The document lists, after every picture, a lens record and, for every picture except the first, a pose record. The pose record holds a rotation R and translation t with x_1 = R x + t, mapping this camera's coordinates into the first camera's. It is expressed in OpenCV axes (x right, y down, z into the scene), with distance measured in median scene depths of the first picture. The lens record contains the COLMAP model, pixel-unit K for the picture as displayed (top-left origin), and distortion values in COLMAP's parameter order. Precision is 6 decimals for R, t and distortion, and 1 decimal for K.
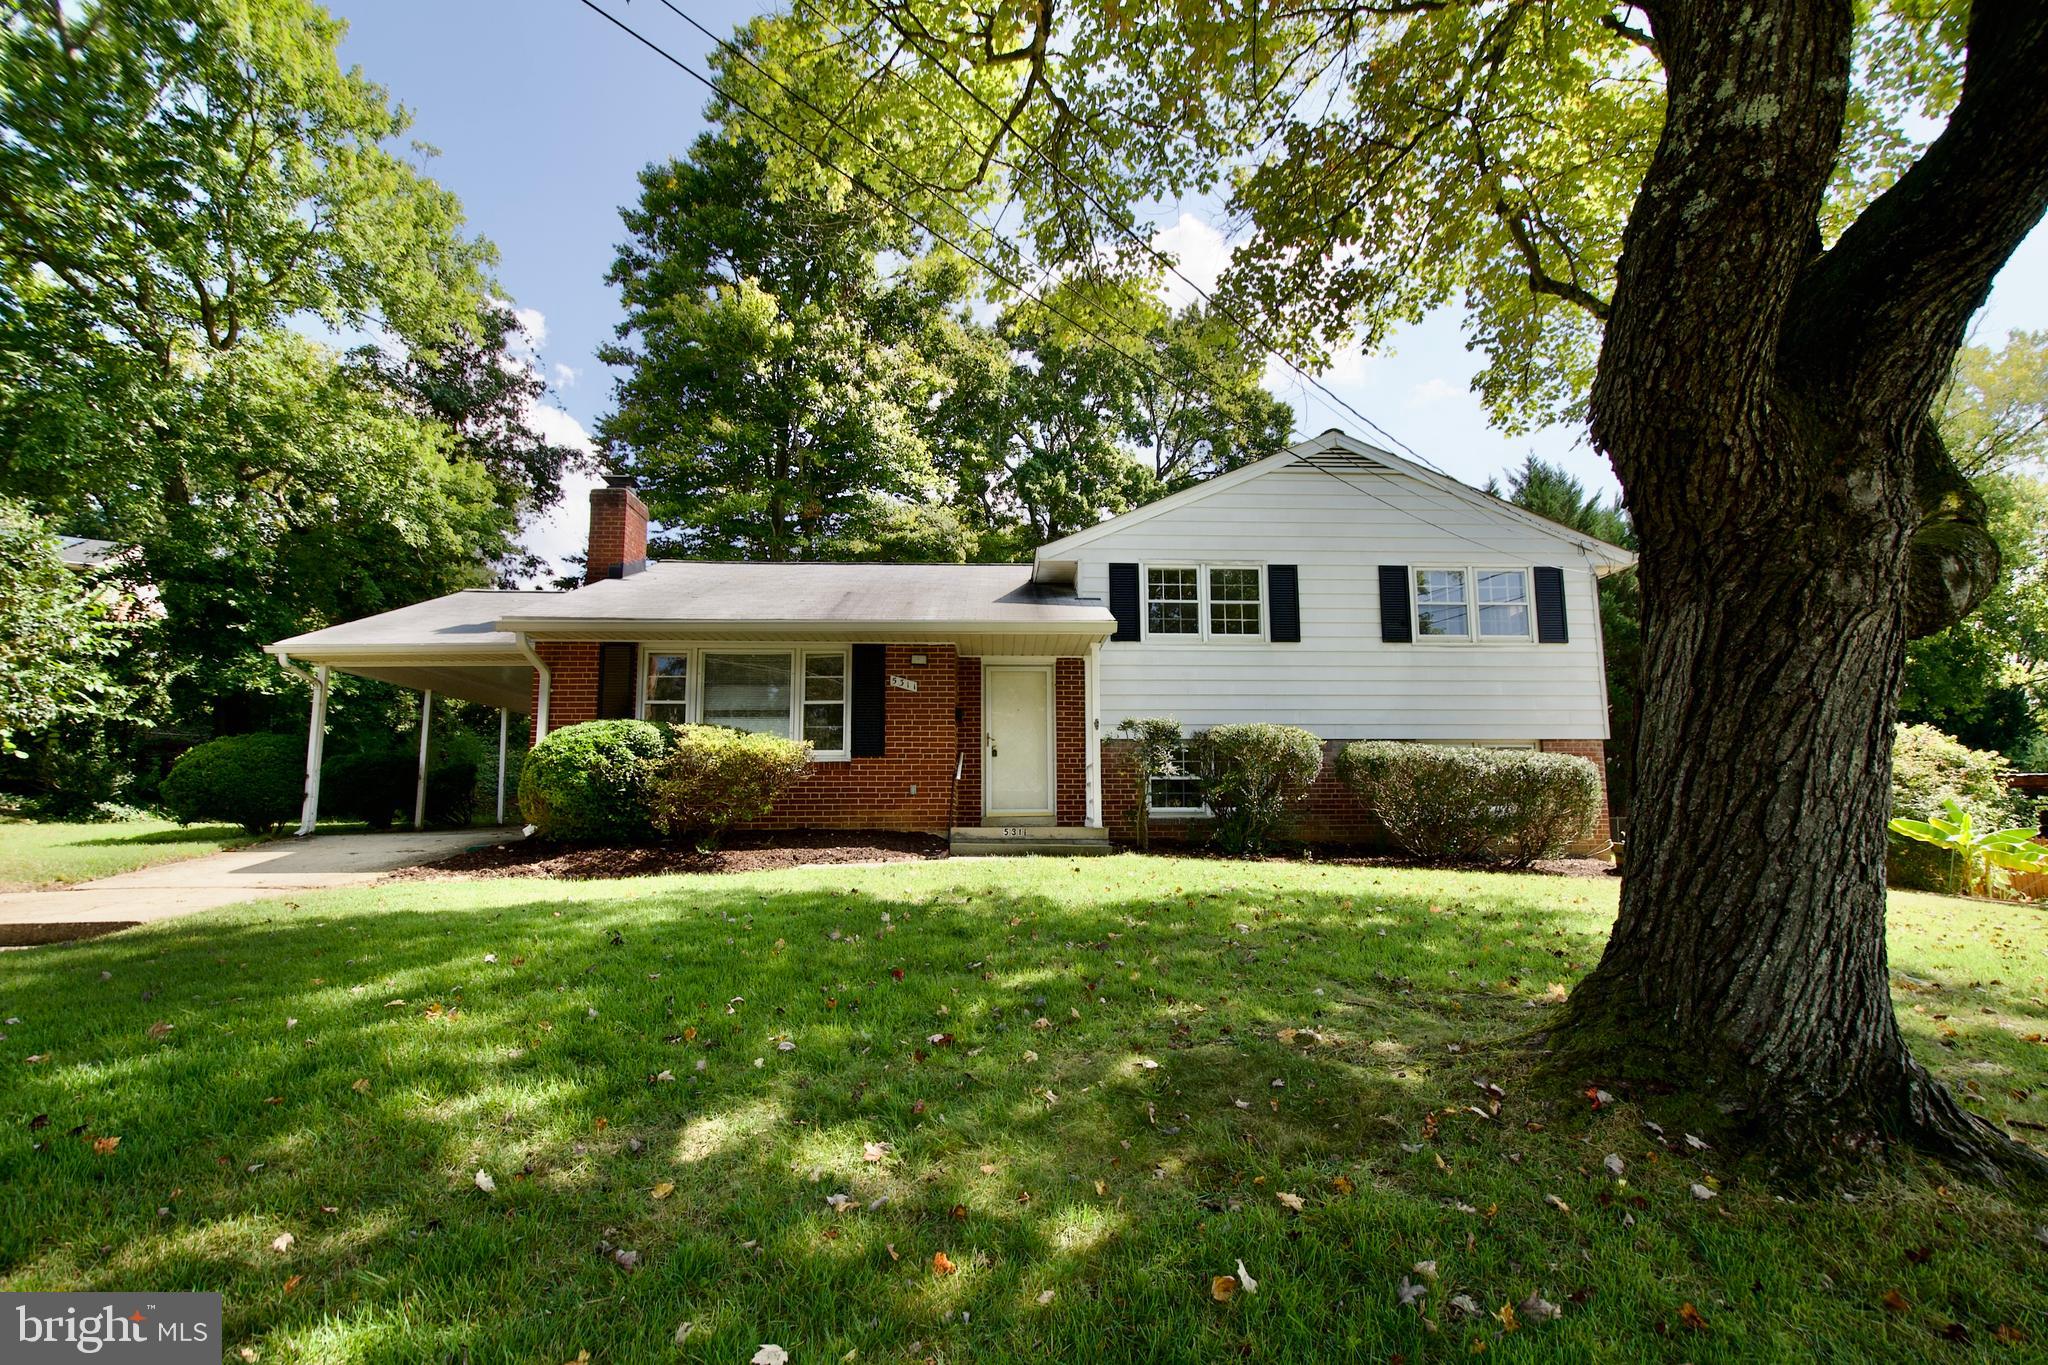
lens RADIAL K [[903.5, 0, 1038.4], [0, 903.5, 711.9], [0, 0, 1]] dist [0.013439, -0.007733]
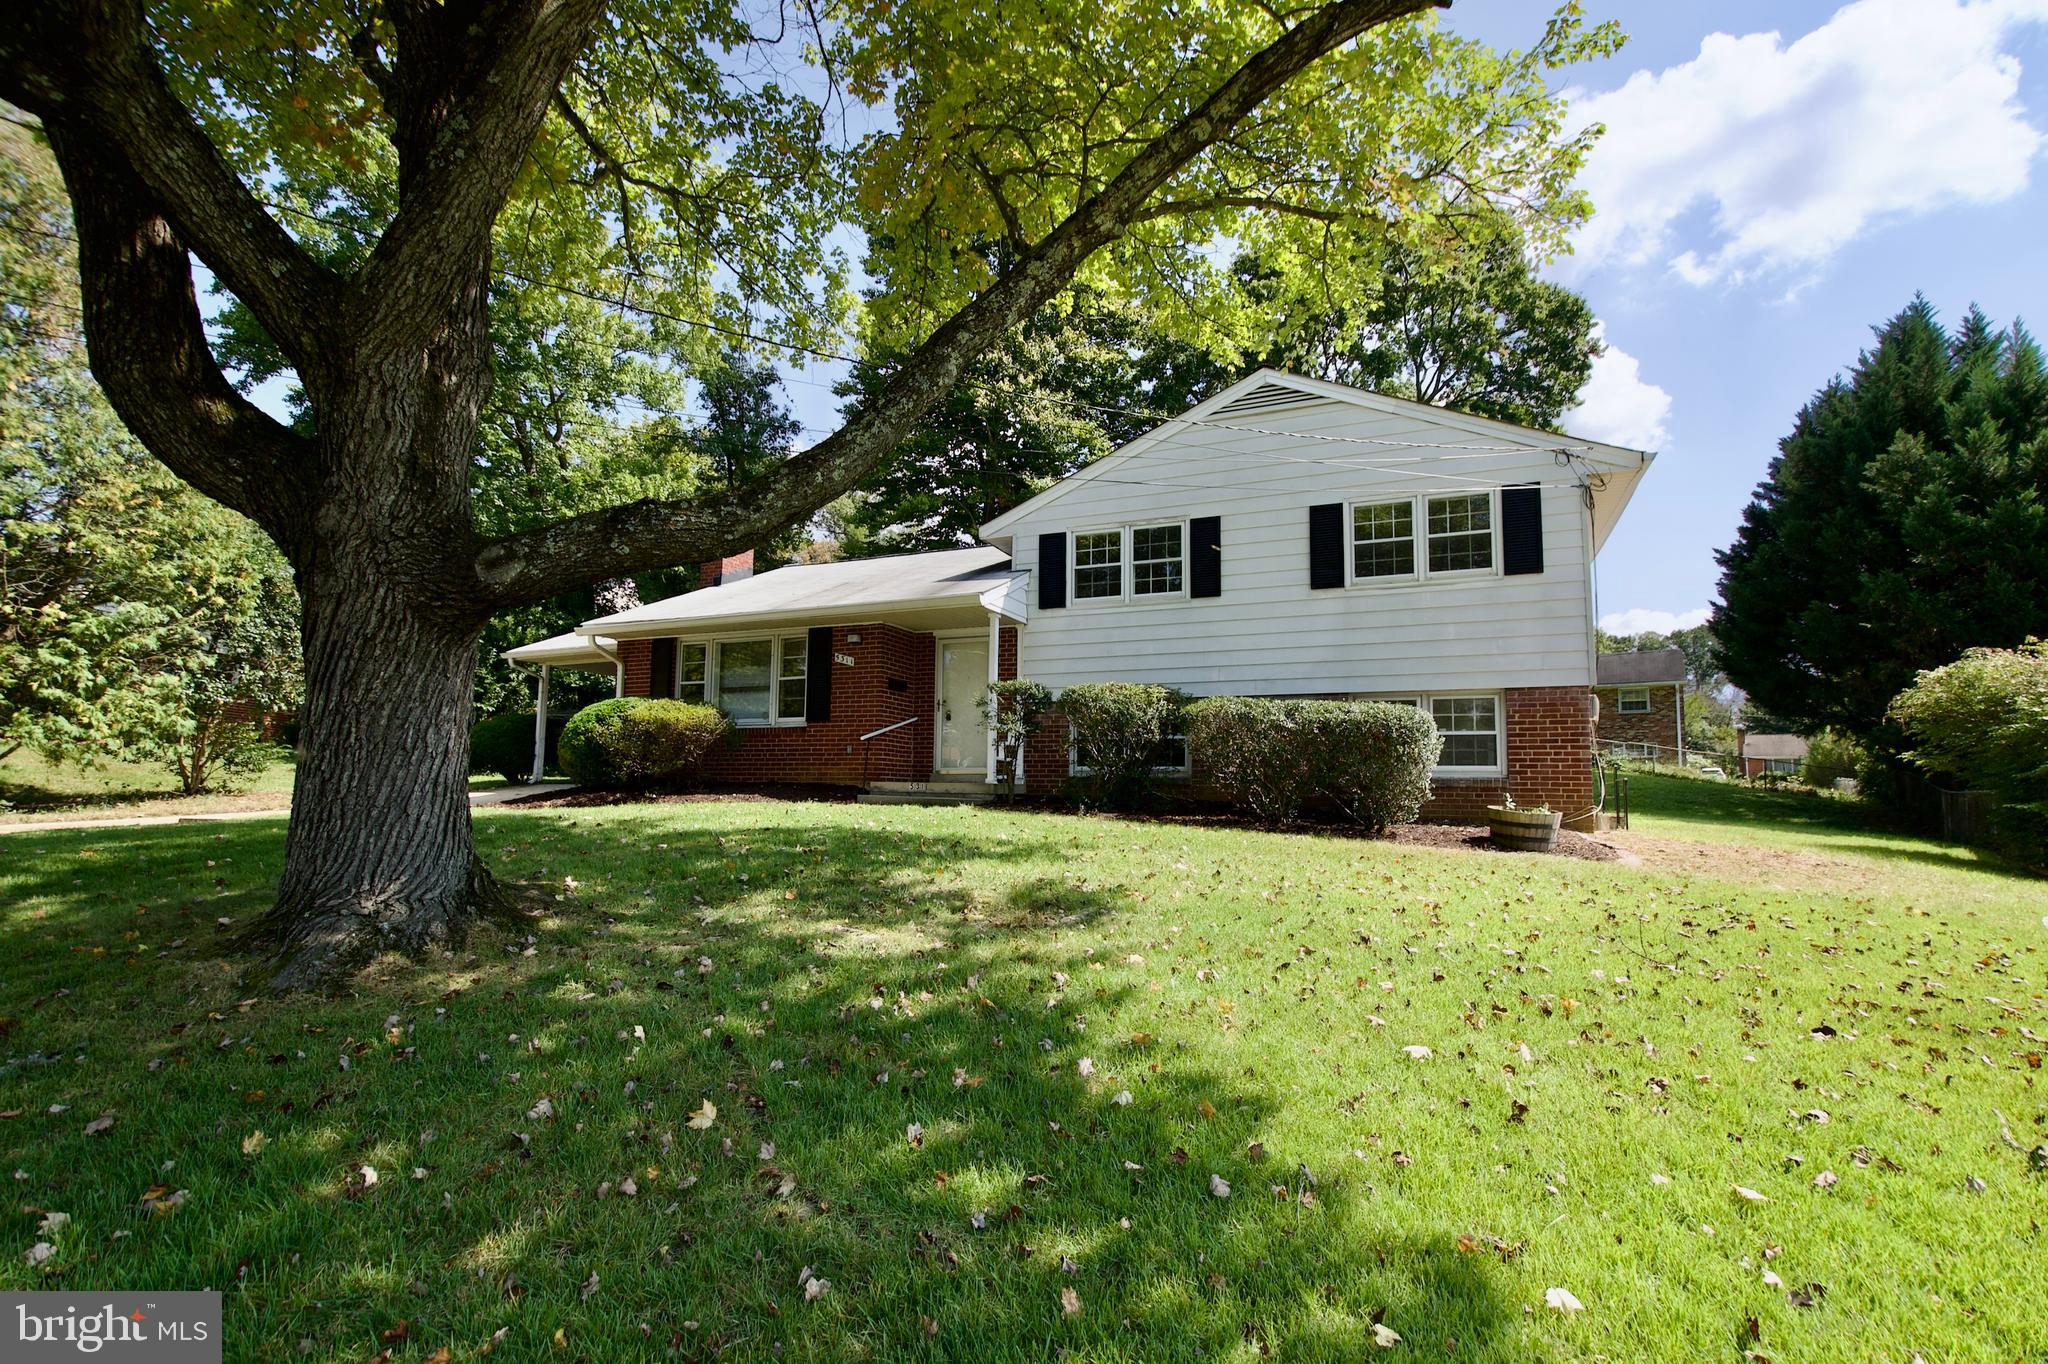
lens RADIAL K [[903.5, 0, 1038.4], [0, 903.5, 711.4], [0, 0, 1]] dist [0.013439, -0.007733]
pose [[0.906450, -0.022739, -0.421700, 0.516932], [0.037705, 0.998919, 0.027182, 0.012371], [0.420626, -0.040540, 0.906328, 0.035667]]
